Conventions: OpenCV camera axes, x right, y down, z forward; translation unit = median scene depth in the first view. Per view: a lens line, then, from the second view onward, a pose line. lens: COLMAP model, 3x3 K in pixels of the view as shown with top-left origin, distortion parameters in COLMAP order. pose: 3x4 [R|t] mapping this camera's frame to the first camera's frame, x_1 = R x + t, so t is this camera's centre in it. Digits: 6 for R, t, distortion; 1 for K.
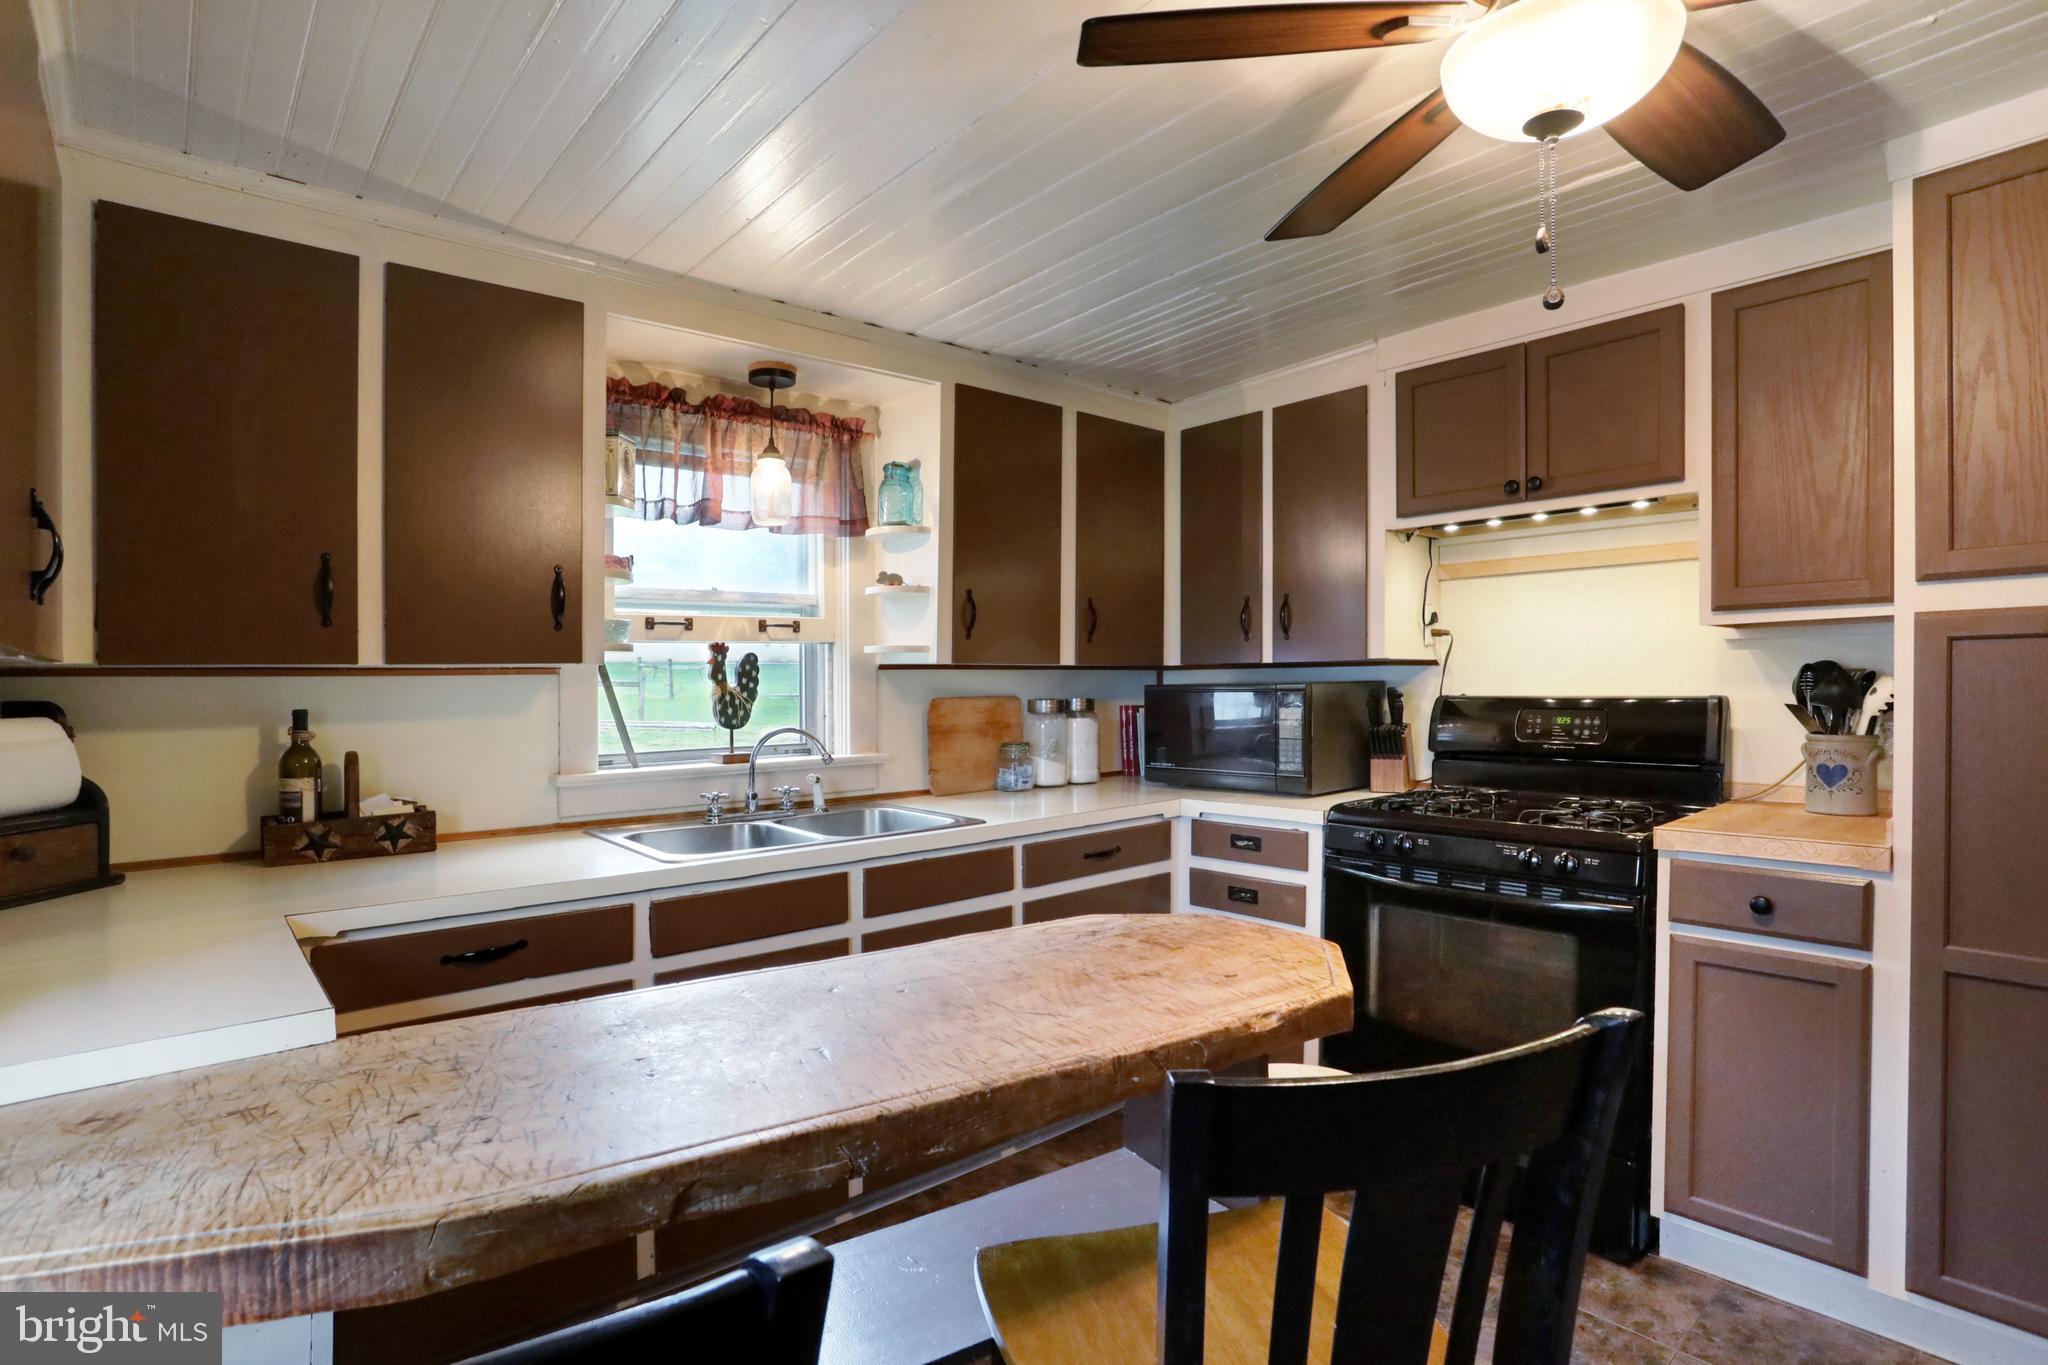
lens RADIAL K [[999.4, 0, 1009.6], [0, 999.4, 702.2], [0, 0, 1]] dist [-0.029635, 0.005180]
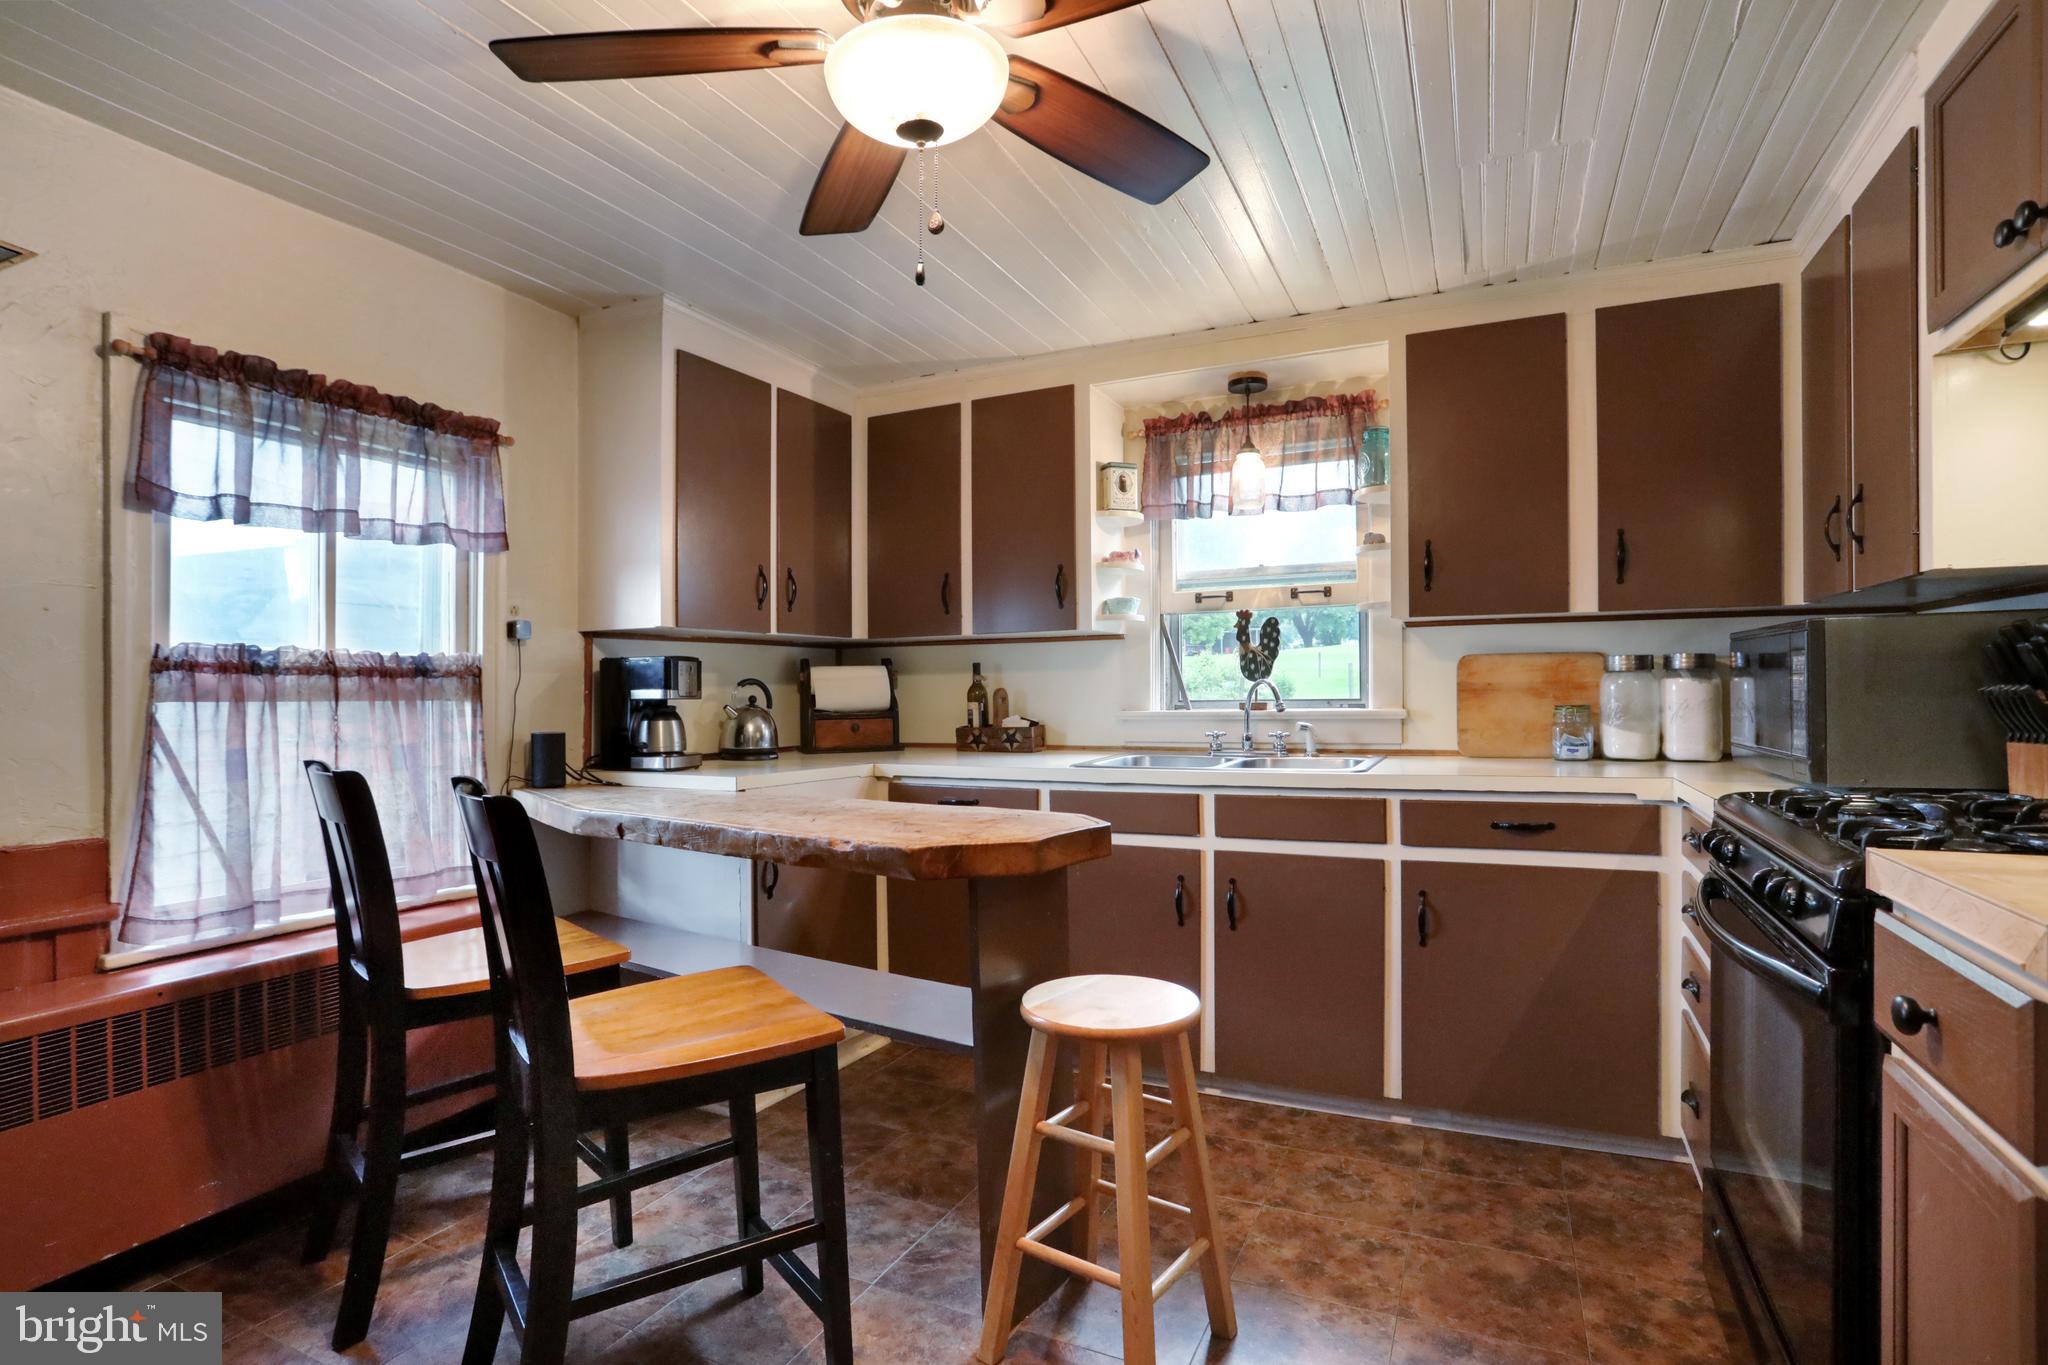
lens RADIAL K [[999.4, 0, 1008.0], [0, 999.4, 672.7], [0, 0, 1]] dist [-0.029635, 0.005180]
pose [[0.418411, -0.004605, -0.908246, 0.682973], [-0.011258, 0.999884, -0.010256, 0.031424], [0.908188, 0.014516, 0.418311, 0.232833]]
